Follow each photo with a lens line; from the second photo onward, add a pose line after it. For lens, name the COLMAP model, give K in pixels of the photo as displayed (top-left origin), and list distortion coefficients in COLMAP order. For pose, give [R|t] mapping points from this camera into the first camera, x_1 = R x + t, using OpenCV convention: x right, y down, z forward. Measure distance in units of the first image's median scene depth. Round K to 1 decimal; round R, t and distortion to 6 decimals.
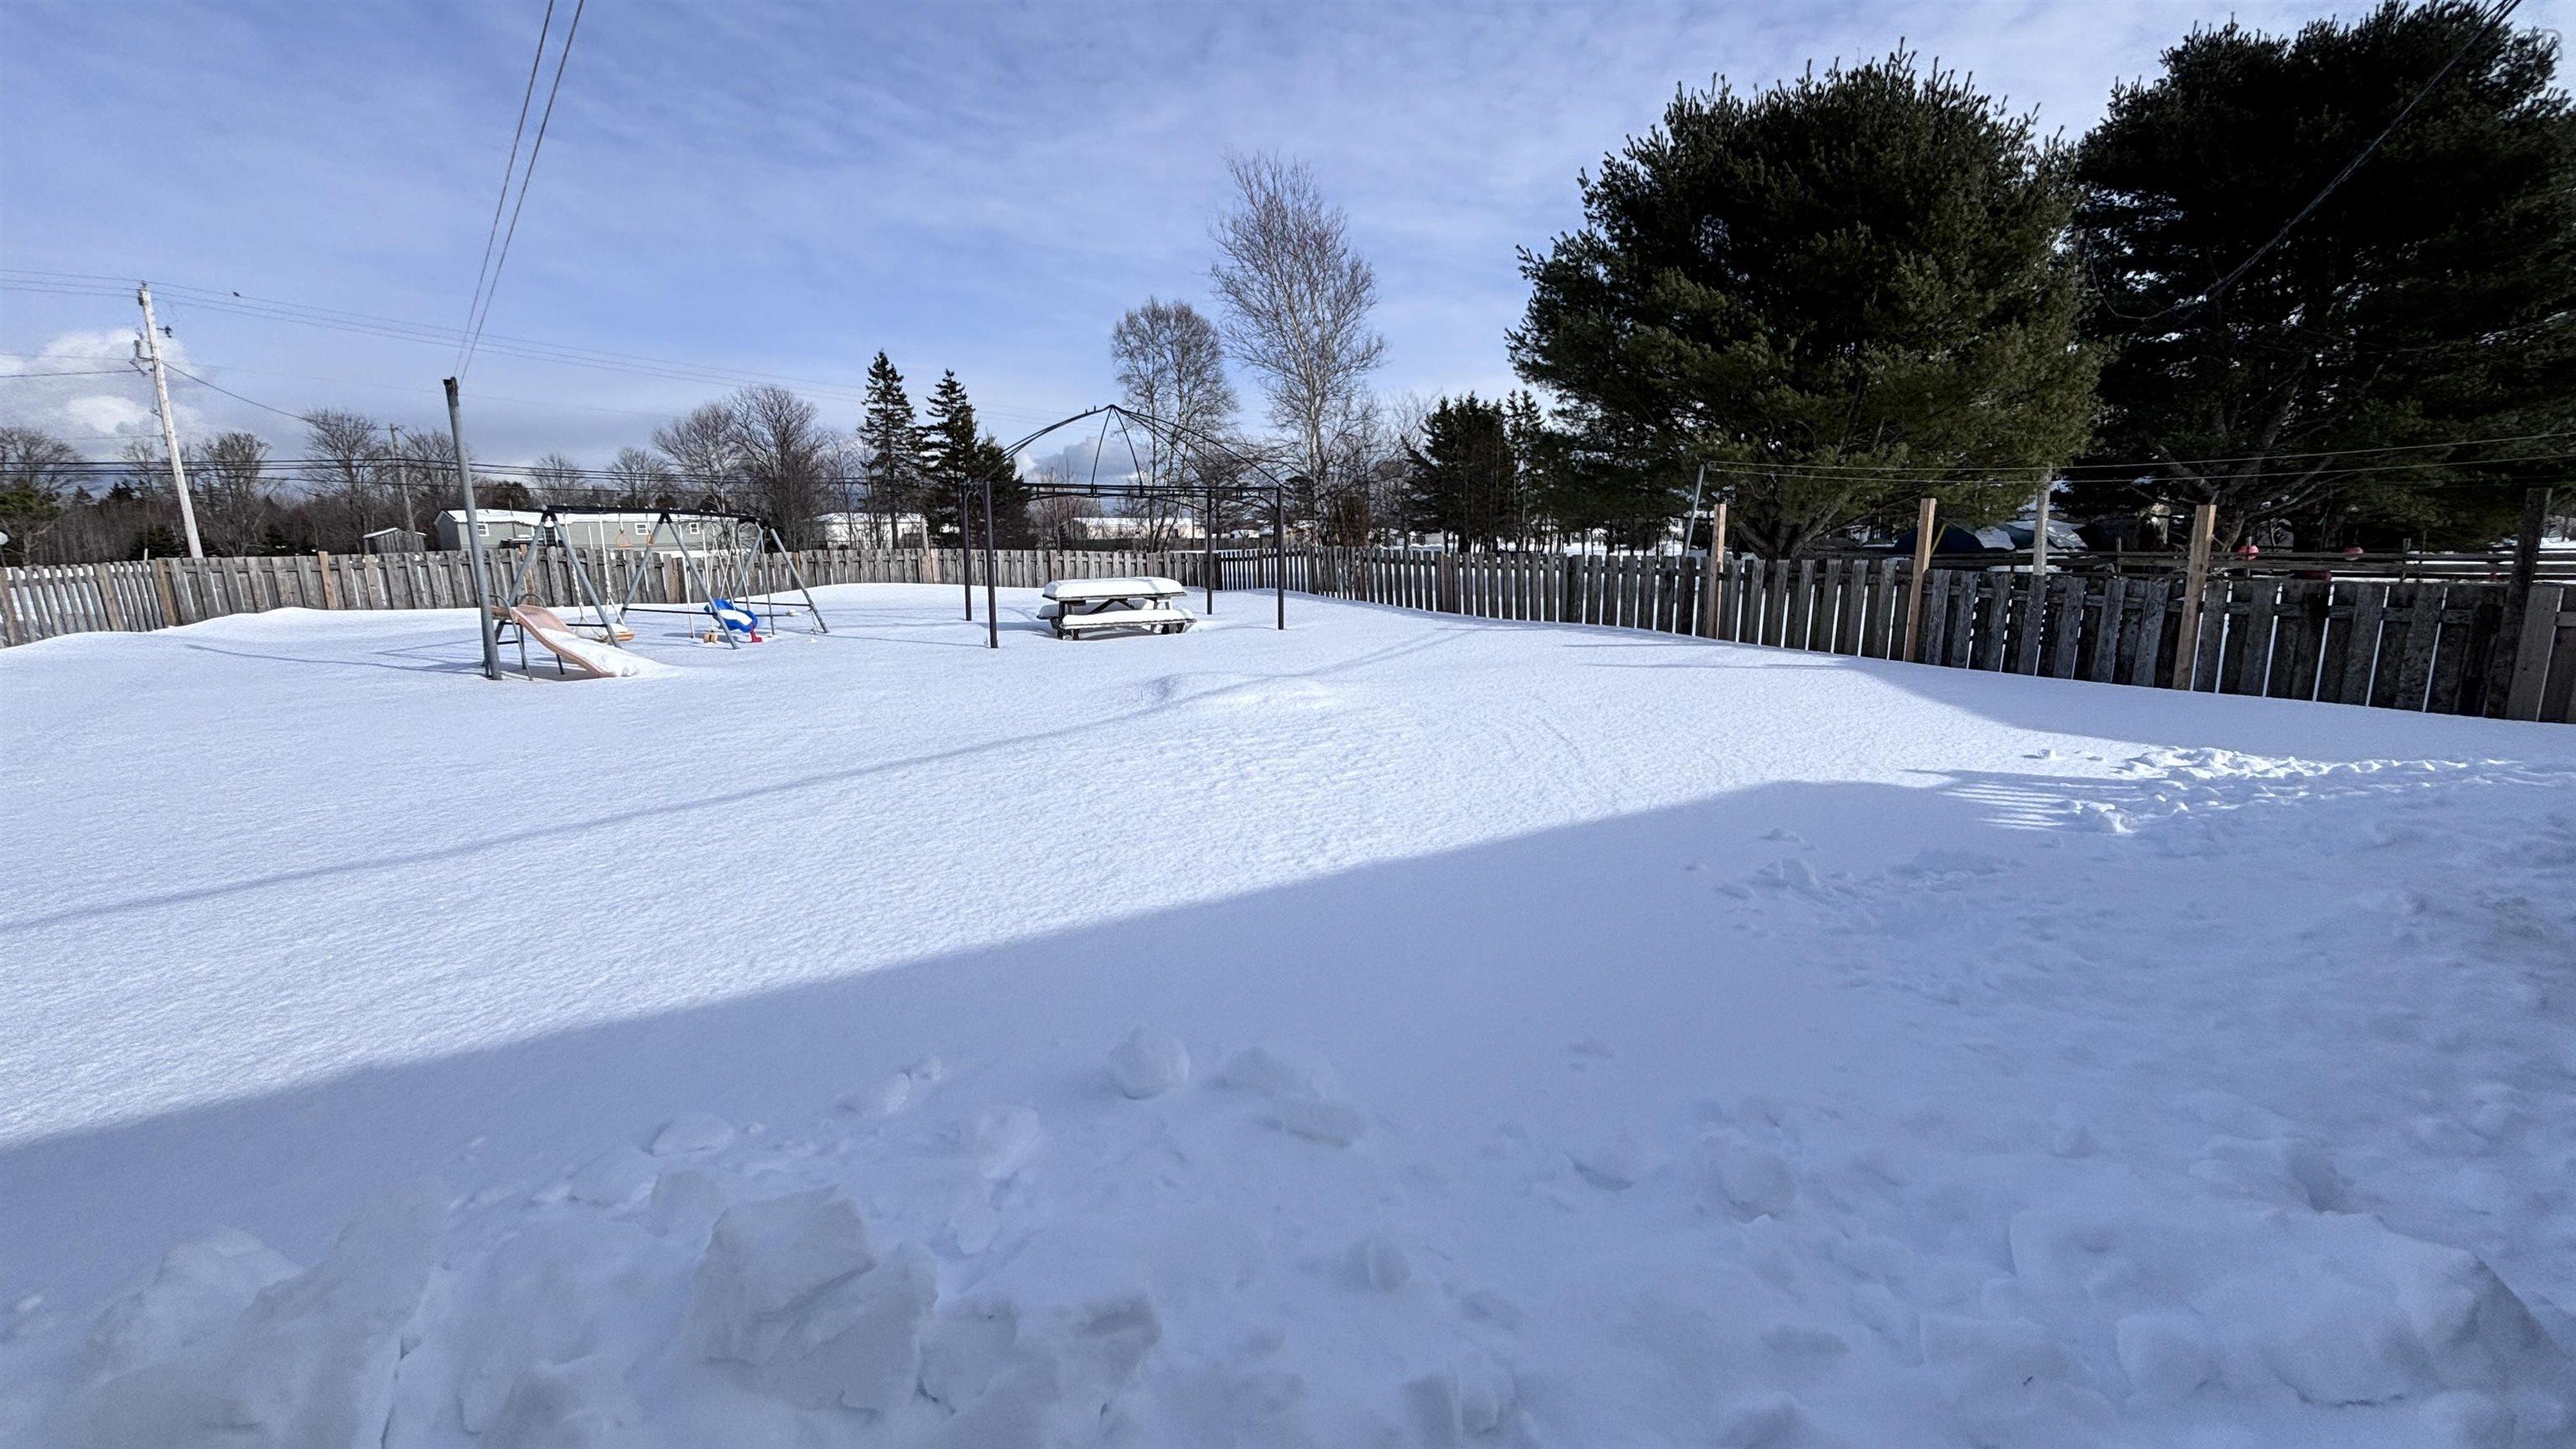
lens RADIAL K [[1021.8, 0, 1288.0], [0, 1021.8, 724.5], [0, 0, 1]] dist [-0.000889, 0.000488]
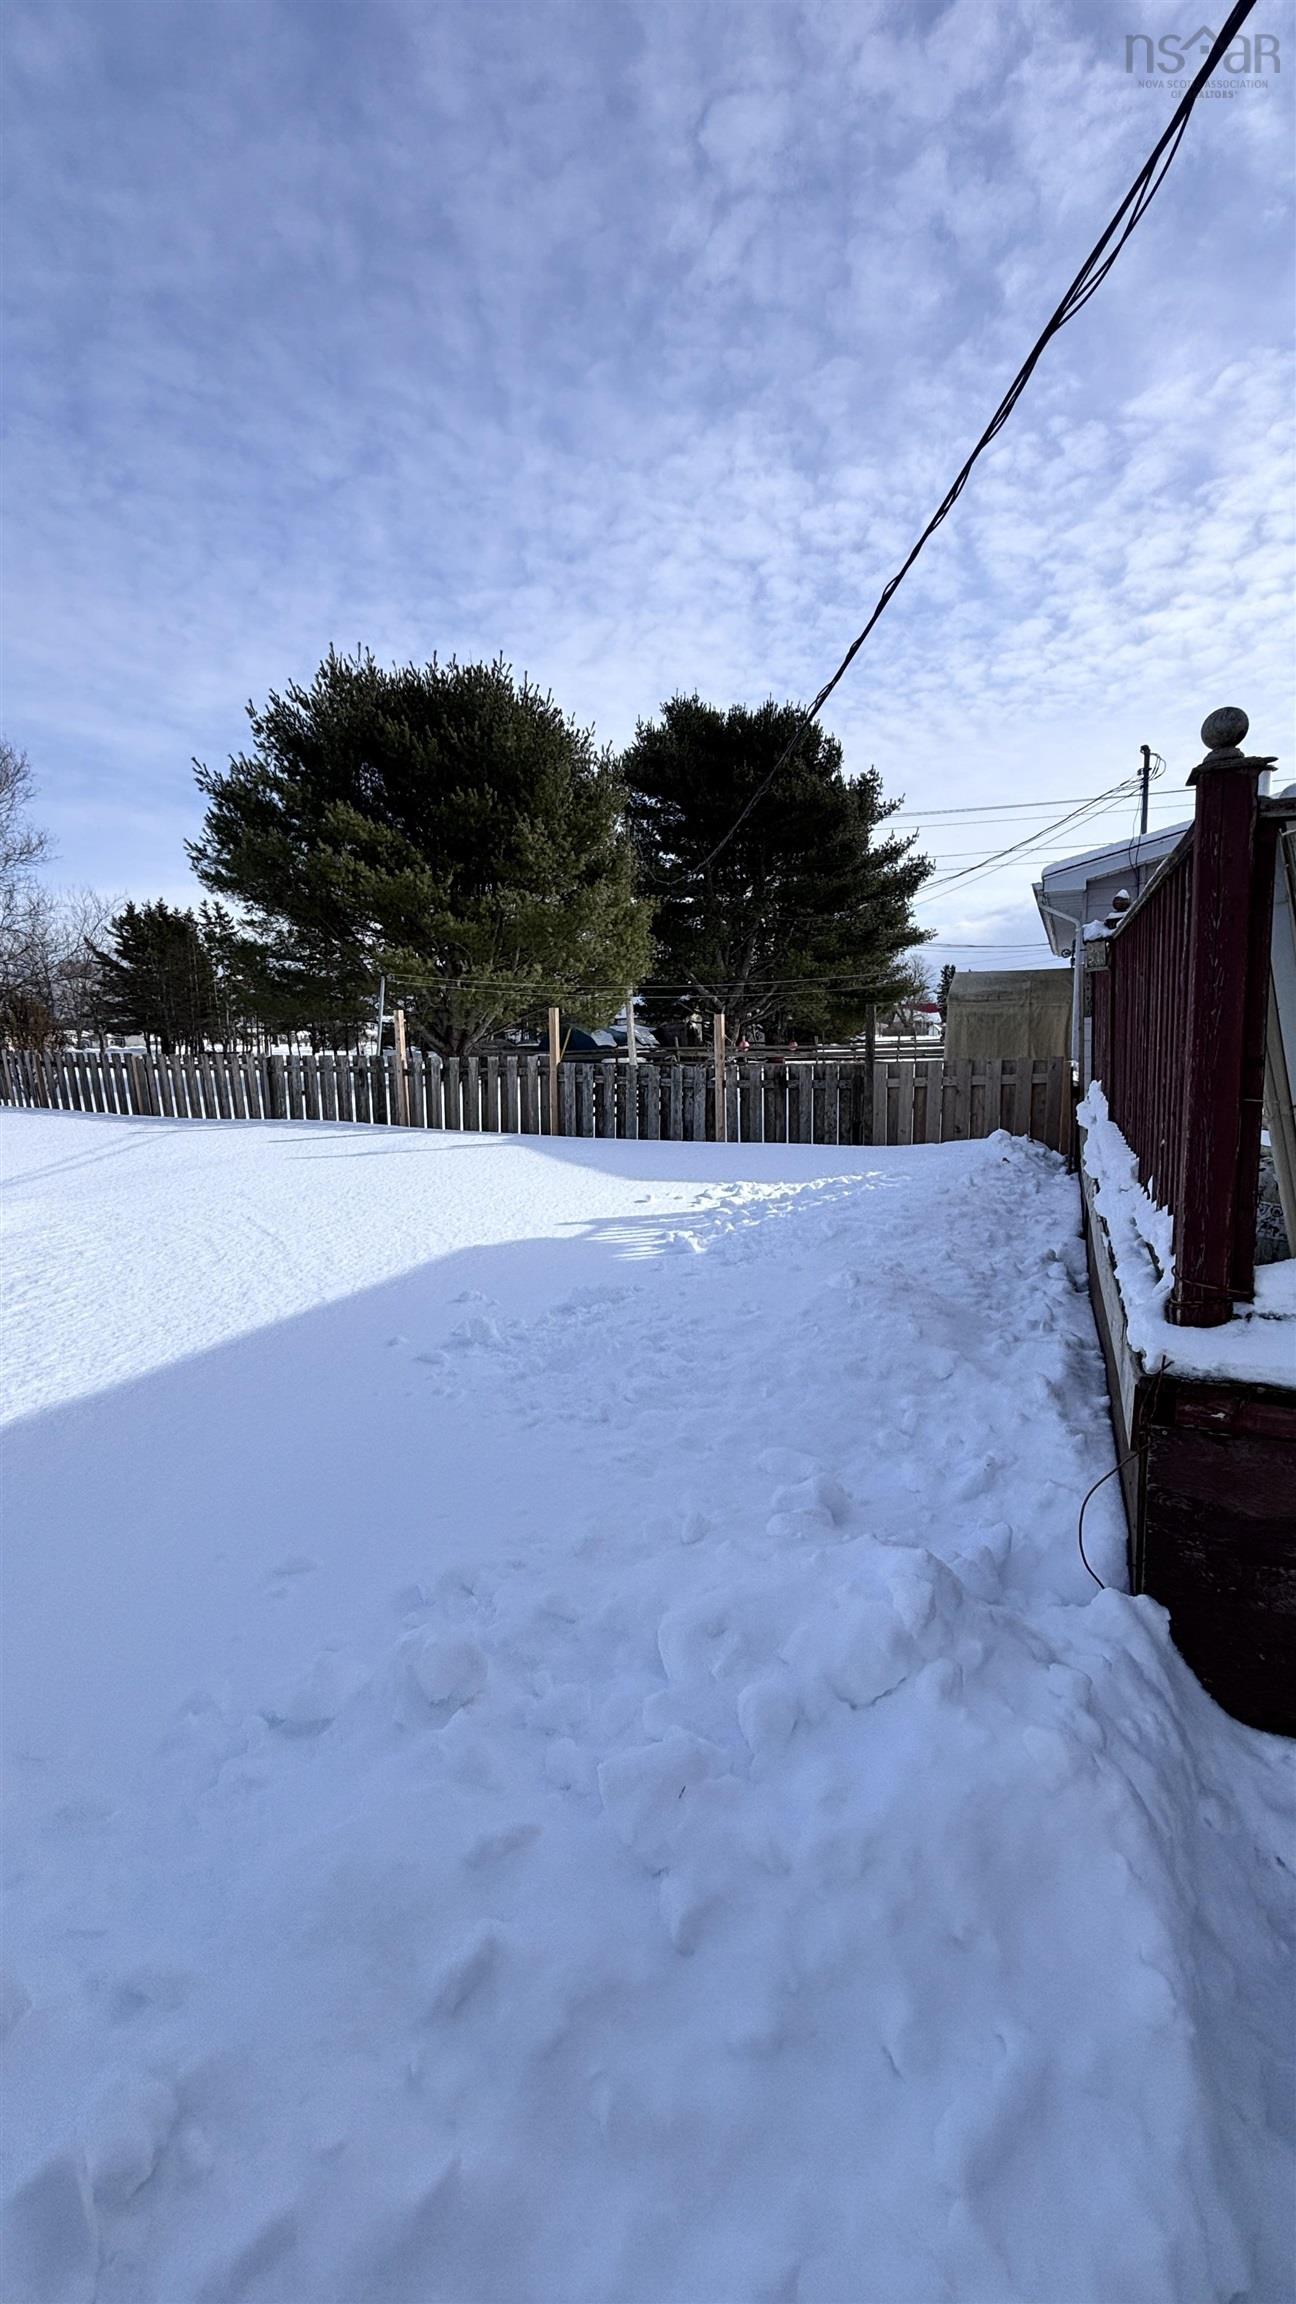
lens RADIAL K [[913.9, 0, 634.9], [0, 913.9, 1171.8], [0, 0, 1]] dist [-0.000889, 0.000488]
pose [[0.808103, -0.091250, 0.581930, 0.022980], [0.113416, 0.993546, -0.001703, -0.002949], [-0.578019, 0.067377, 0.813237, 0.024593]]
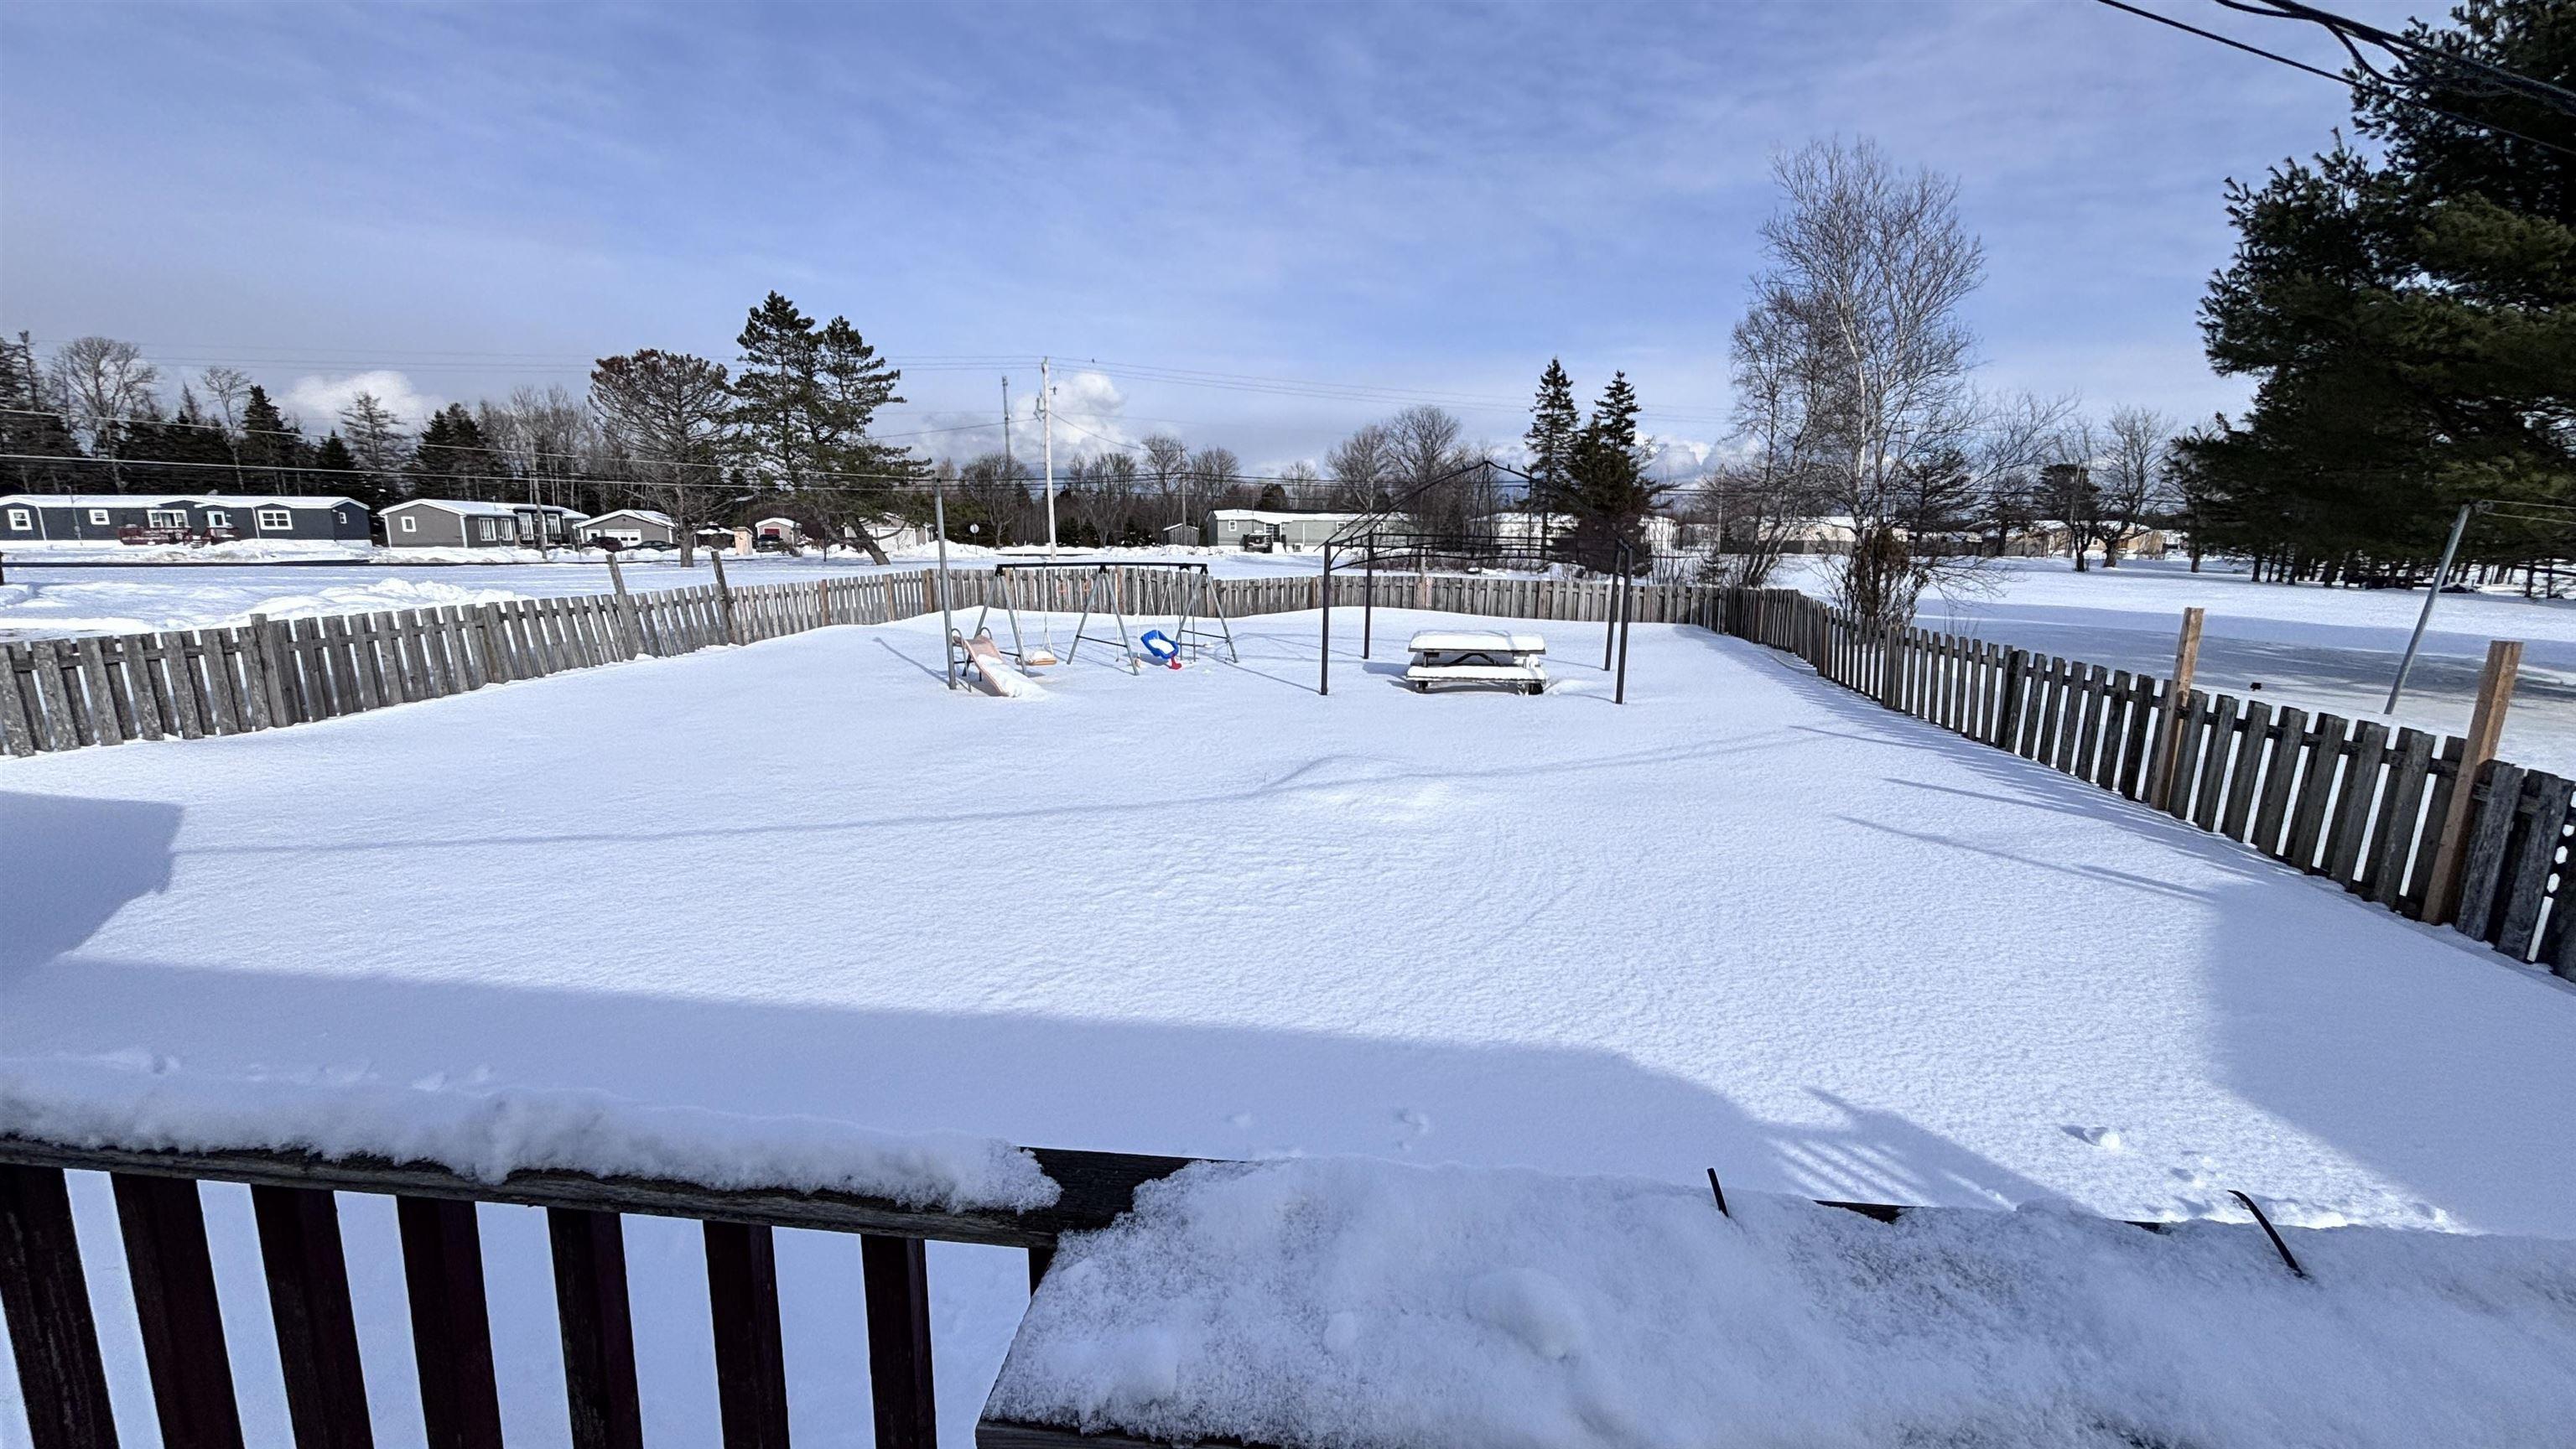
lens RADIAL K [[1024.7, 0, 1288.0], [0, 1024.7, 724.5], [0, 0, 1]] dist [0.022242, 0.000255]
pose [[0.813820, 0.125318, -0.567444, 0.305599], [-0.125345, 0.991340, 0.039166, -0.082391], [0.567438, 0.039252, 0.822480, 0.082611]]
